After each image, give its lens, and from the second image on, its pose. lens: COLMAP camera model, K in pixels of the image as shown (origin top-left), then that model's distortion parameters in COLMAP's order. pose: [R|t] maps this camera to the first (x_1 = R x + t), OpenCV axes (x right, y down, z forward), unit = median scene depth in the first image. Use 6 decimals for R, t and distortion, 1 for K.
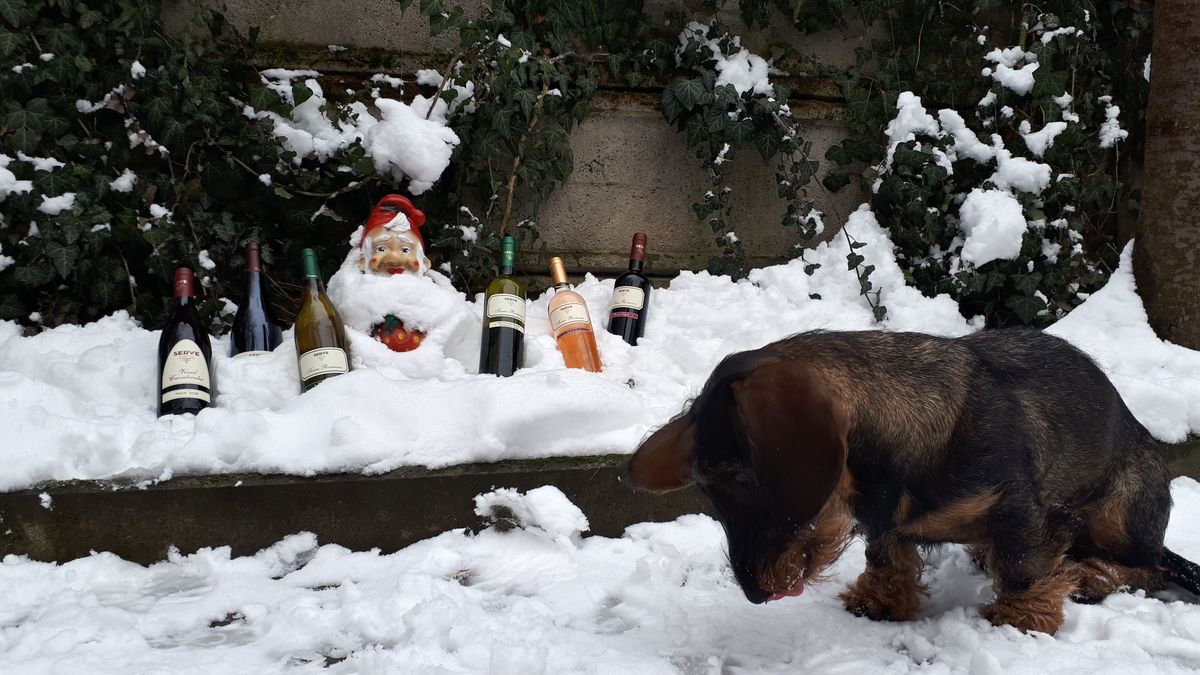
lens RADIAL K [[976.8, 0, 600.0], [0, 976.8, 337.5], [0, 0, 1]] dist [0.067434, -0.075431]
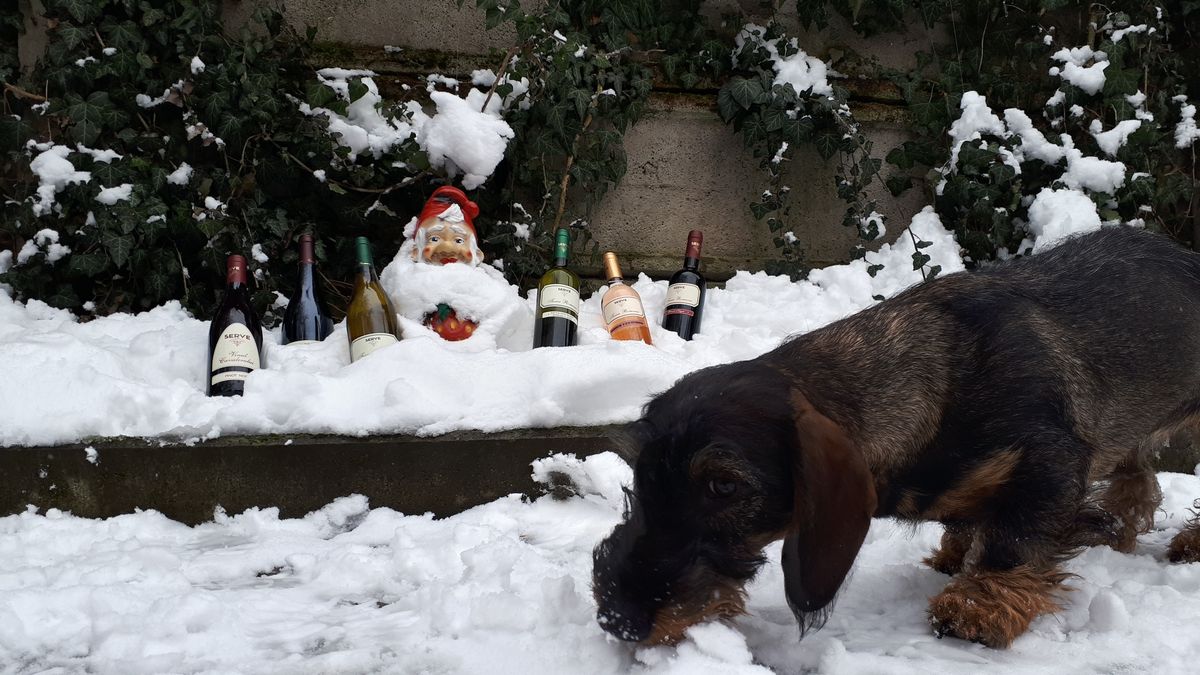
lens RADIAL K [[972.8, 0, 600.0], [0, 972.8, 337.5], [0, 0, 1]] dist [0.092606, -0.127032]
pose [[0.999055, 0.007393, -0.042821, -0.012596], [-0.009496, 0.998748, -0.049122, 0.050116], [0.042404, 0.049483, 0.997874, 0.028691]]
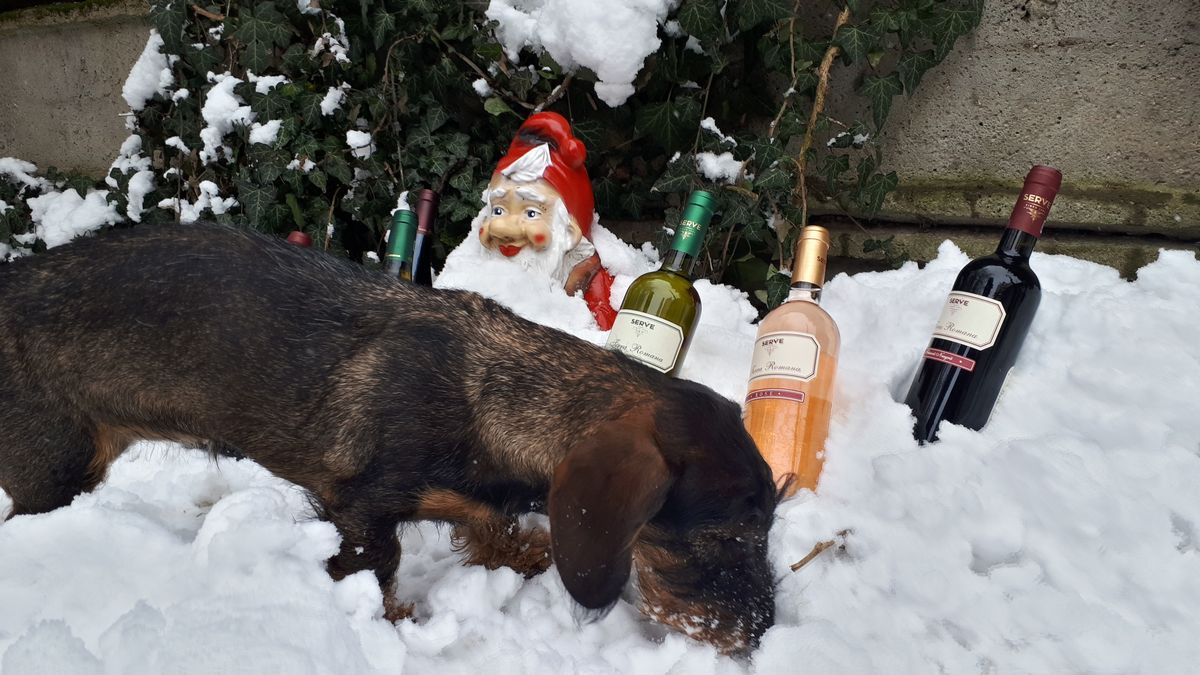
lens RADIAL K [[955.2, 0, 599.1], [0, 955.2, 325.0], [0, 0, 1]] dist [0.077032, -0.083186]
pose [[0.720140, 0.128909, -0.681748, 0.212427], [-0.018683, 0.985835, 0.166672, -0.109116], [0.693577, -0.107289, 0.712348, 0.557032]]
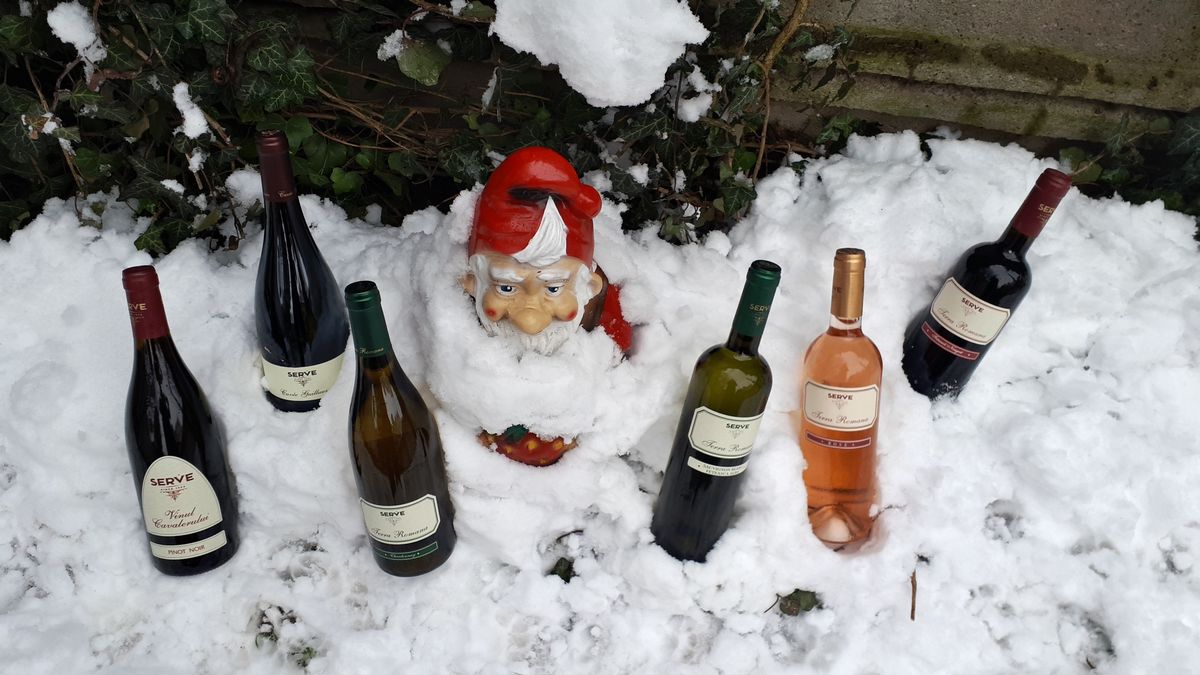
lens RADIAL K [[976.8, 0, 600.0], [0, 976.8, 337.5], [0, 0, 1]] dist [0.067434, -0.075431]
pose [[0.969973, 0.236571, -0.056458, -0.129528], [-0.094353, 0.579967, 0.809158, -0.436082], [0.224167, -0.779534, 0.584873, 0.635481]]
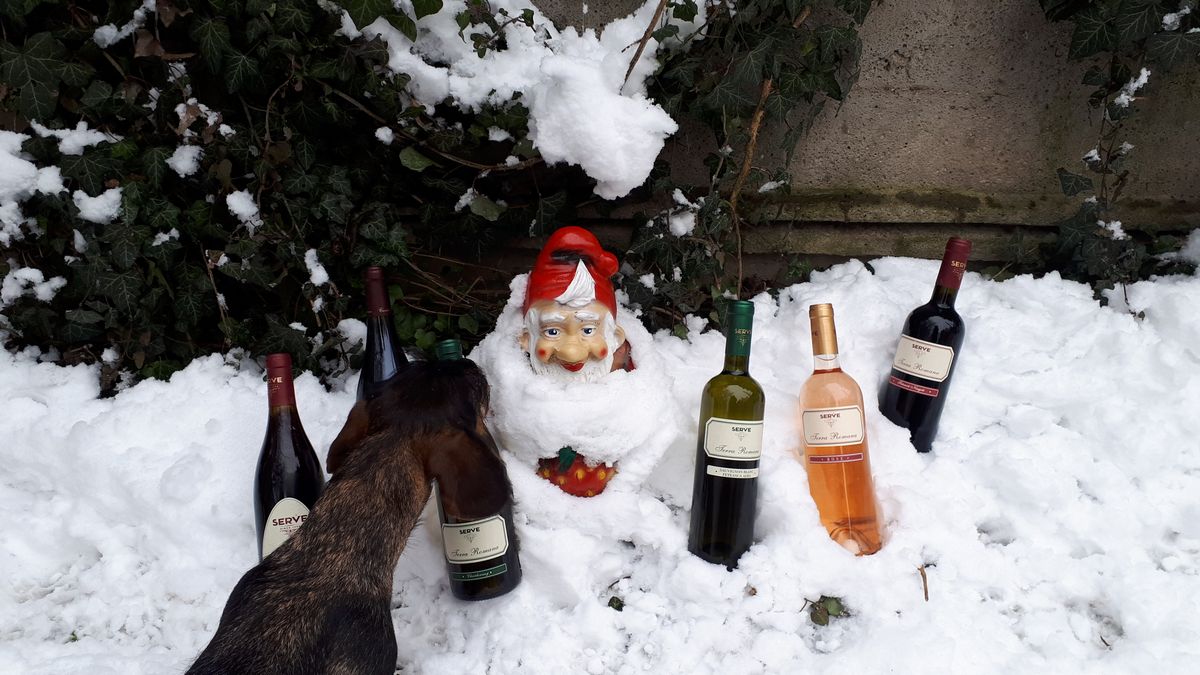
lens RADIAL K [[978.2, 0, 600.0], [0, 978.2, 337.5], [0, 0, 1]] dist [0.160544, -0.258402]
pose [[0.980171, 0.101839, -0.169984, -0.071232], [-0.005457, 0.871377, 0.490583, -0.373176], [0.198081, -0.479927, 0.854654, 0.396968]]
